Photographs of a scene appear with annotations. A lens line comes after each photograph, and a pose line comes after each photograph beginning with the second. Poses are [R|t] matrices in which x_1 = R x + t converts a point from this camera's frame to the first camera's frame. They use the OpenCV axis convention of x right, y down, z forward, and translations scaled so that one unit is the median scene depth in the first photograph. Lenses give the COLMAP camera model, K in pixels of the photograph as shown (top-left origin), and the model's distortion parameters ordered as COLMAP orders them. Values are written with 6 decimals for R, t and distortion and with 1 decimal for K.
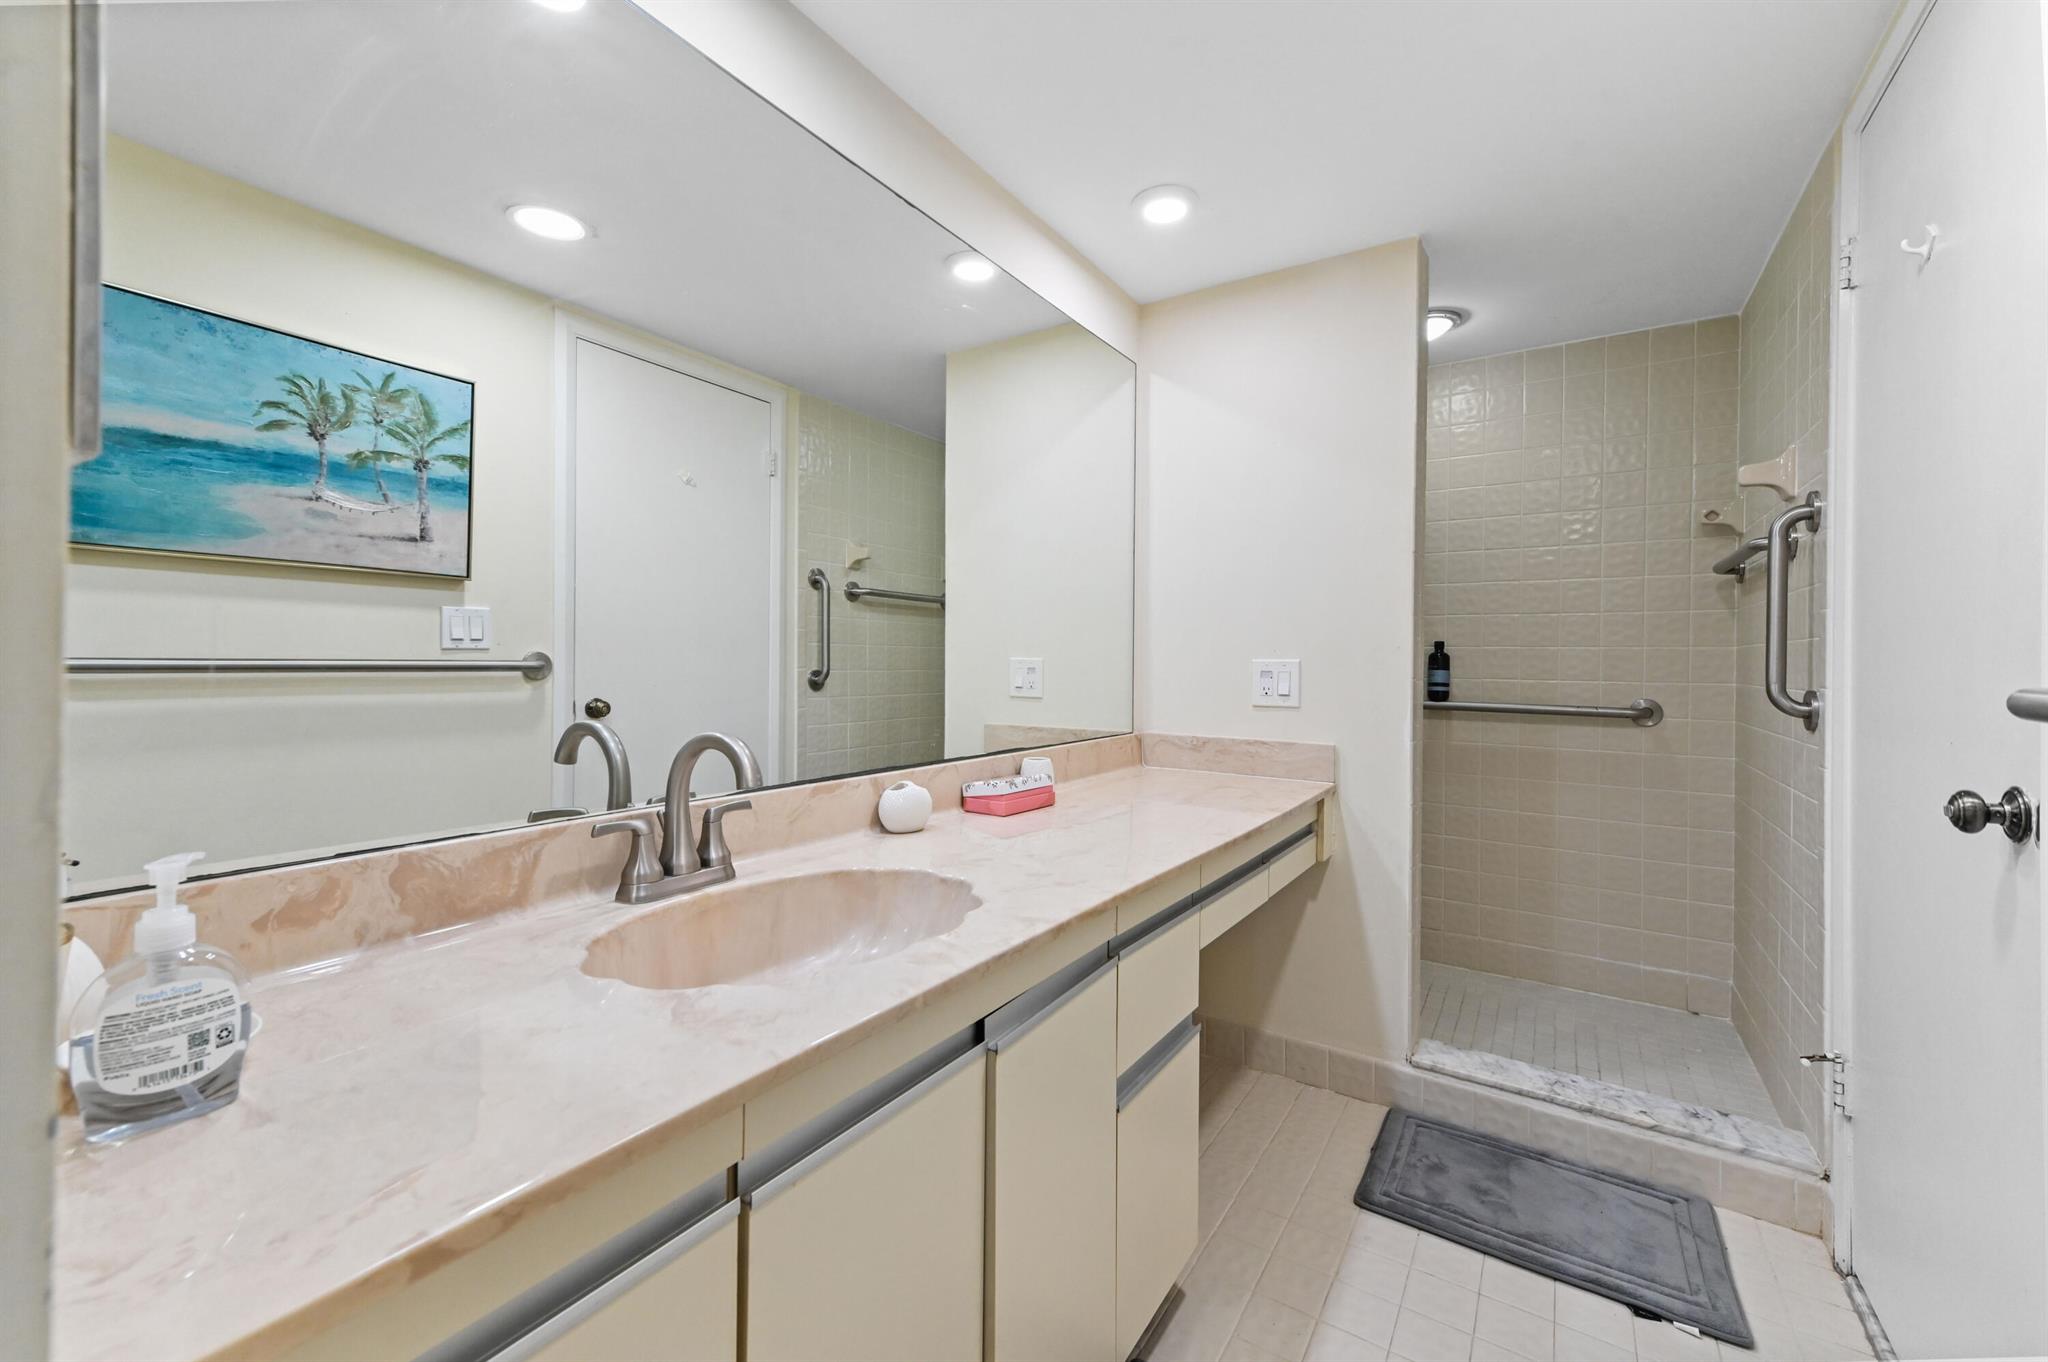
lens RADIAL K [[813.5, 0, 1024.0], [0, 813.5, 681.0], [0, 0, 1]] dist [0.008164, 0.000116]
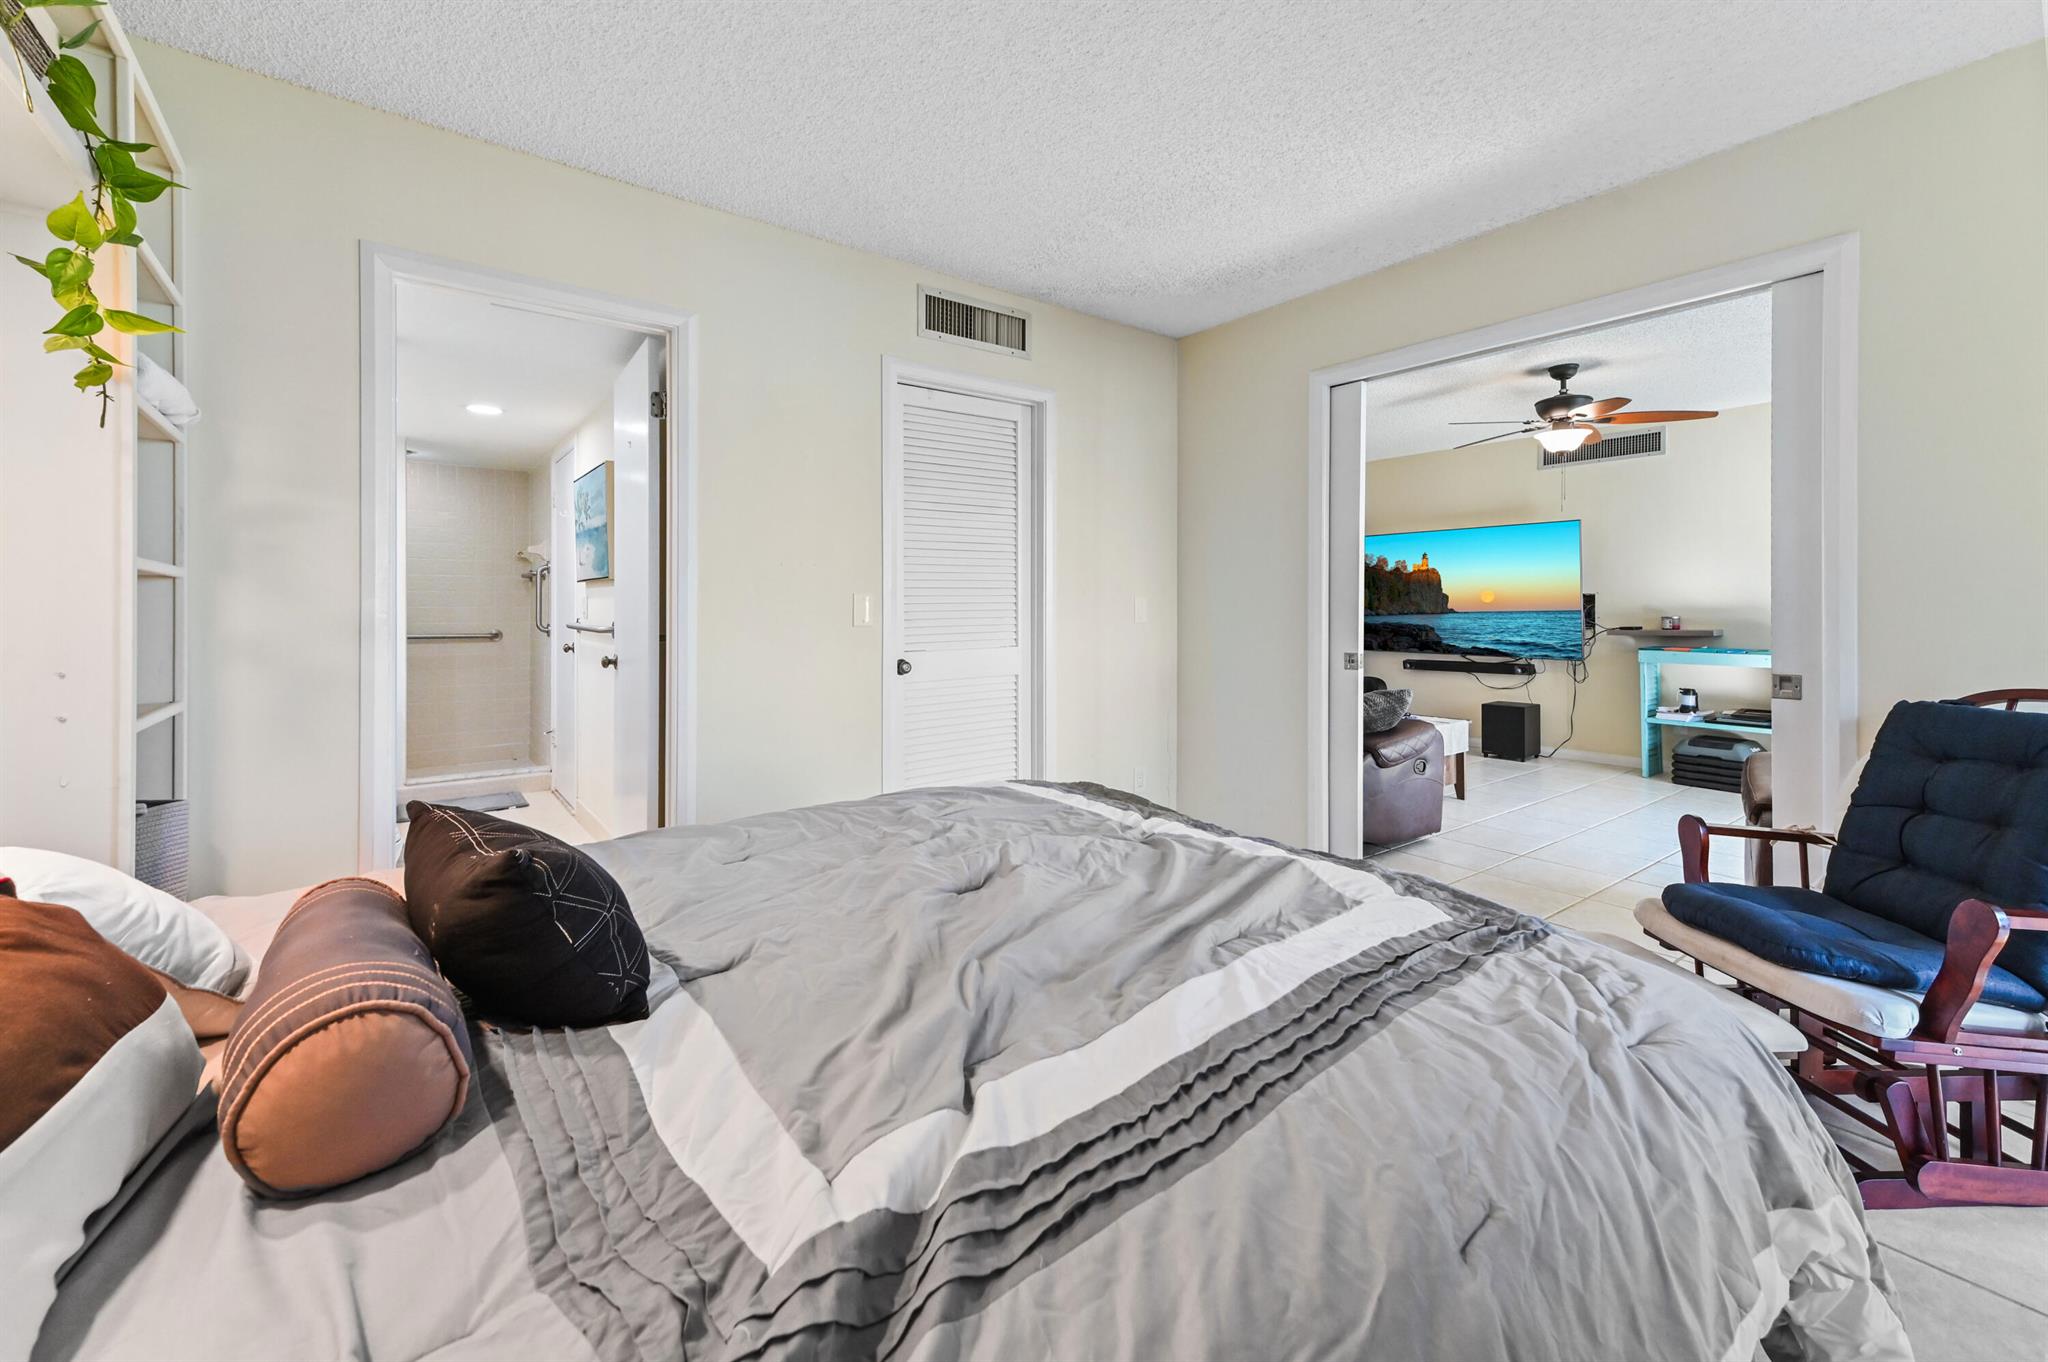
lens RADIAL K [[813.5, 0, 1024.0], [0, 813.5, 681.0], [0, 0, 1]] dist [0.008164, 0.000116]
pose [[0.327036, -0.048157, 0.943784, -1.251719], [-0.020433, 0.998107, 0.058010, 0.010993], [-0.944791, -0.038256, 0.325433, -1.557608]]
